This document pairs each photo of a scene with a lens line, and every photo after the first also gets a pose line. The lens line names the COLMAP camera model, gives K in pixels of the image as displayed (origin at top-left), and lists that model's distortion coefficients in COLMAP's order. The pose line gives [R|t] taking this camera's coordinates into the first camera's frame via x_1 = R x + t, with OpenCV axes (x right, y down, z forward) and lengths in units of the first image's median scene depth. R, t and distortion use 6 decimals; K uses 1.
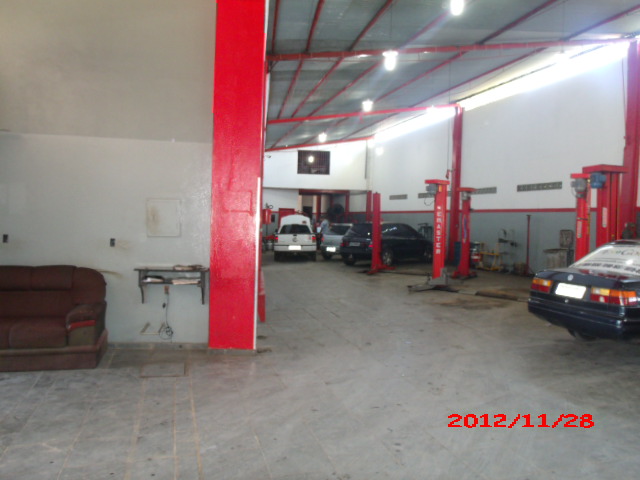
lens RADIAL K [[505.0, 0, 319.2], [0, 505.0, 239.3], [0, 0, 1]] dist [-0.048062, 0.012412]
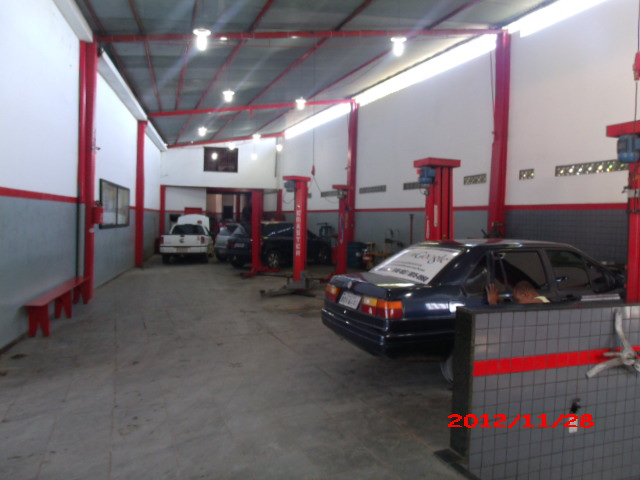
lens RADIAL K [[505.0, 0, 321.3], [0, 505.0, 241.4], [0, 0, 1]] dist [-0.048062, 0.012412]
pose [[0.995009, -0.005208, 0.099652, 0.176357], [0.004796, 0.999979, 0.004370, -0.001233], [-0.099672, -0.003870, 0.995013, 0.064332]]
